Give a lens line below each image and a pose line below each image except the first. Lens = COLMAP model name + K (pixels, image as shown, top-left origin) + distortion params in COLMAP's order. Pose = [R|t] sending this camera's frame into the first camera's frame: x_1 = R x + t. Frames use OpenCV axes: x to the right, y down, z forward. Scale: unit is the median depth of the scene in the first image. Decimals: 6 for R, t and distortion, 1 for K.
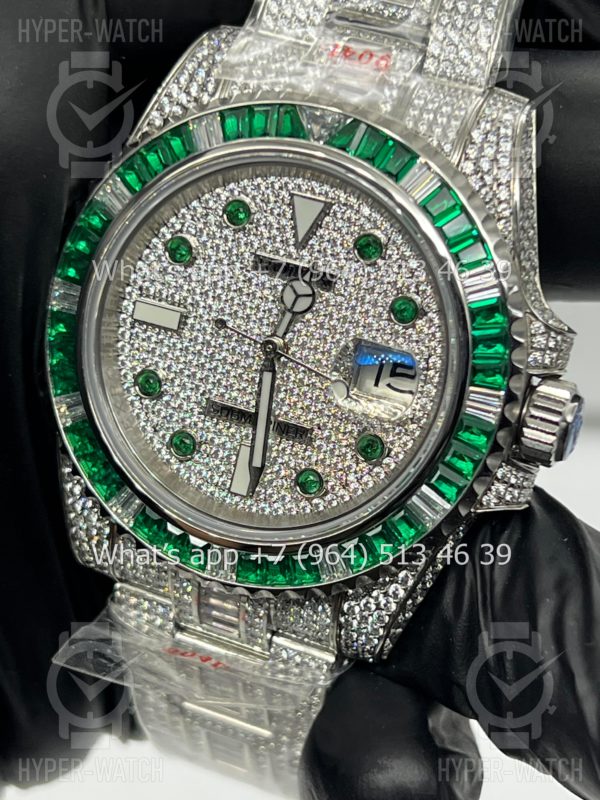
lens RADIAL K [[1807.6, 0, 300.0], [0, 1807.6, 400.0], [0, 0, 1]] dist [0.086262, -0.157794]
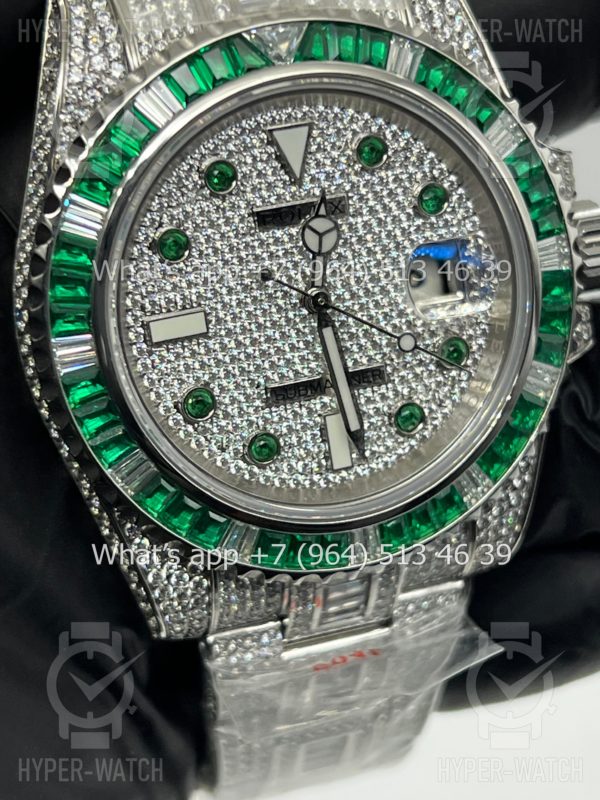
lens RADIAL K [[1807.6, 0, 300.0], [0, 1807.6, 400.0], [0, 0, 1]] dist [0.086262, -0.157794]
pose [[0.760170, -0.442522, 0.475727, -0.459647], [0.415571, 0.893995, 0.167550, -0.135994], [-0.499442, 0.070332, 0.863488, 0.243778]]
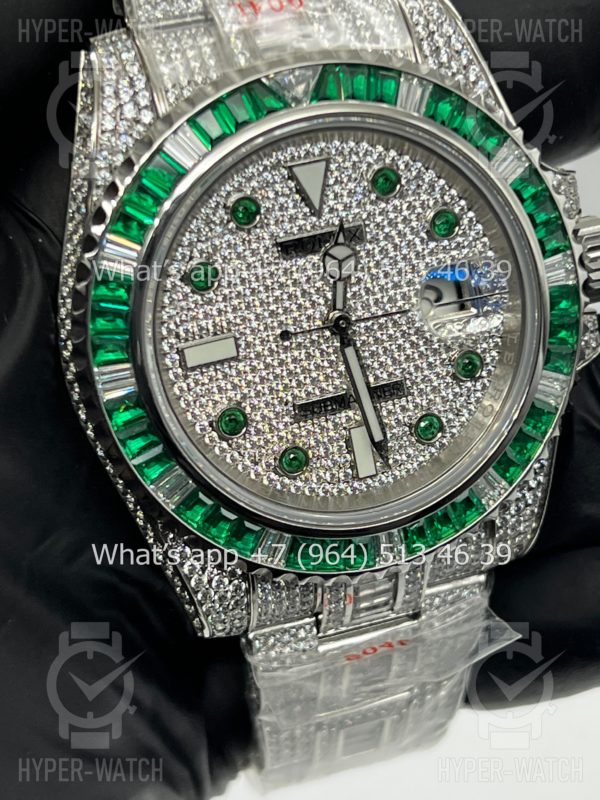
lens RADIAL K [[1807.6, 0, 300.0], [0, 1807.6, 400.0], [0, 0, 1]] dist [0.086262, -0.157794]
pose [[0.760893, -0.476844, 0.440071, -0.464779], [0.447272, 0.876771, 0.176692, -0.168968], [-0.470096, 0.062388, 0.880408, 0.174973]]
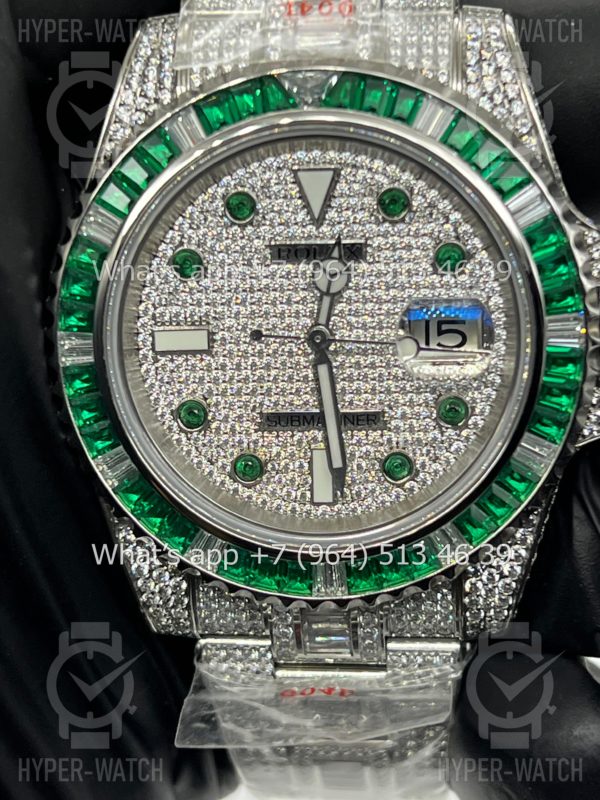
lens RADIAL K [[1807.6, 0, 300.0], [0, 1807.6, 400.0], [0, 0, 1]] dist [0.086262, -0.157794]
pose [[0.945800, -0.279207, 0.165850, -0.183665], [0.281258, 0.959564, 0.011470, -0.011793], [-0.162346, 0.035798, 0.986084, 0.098117]]
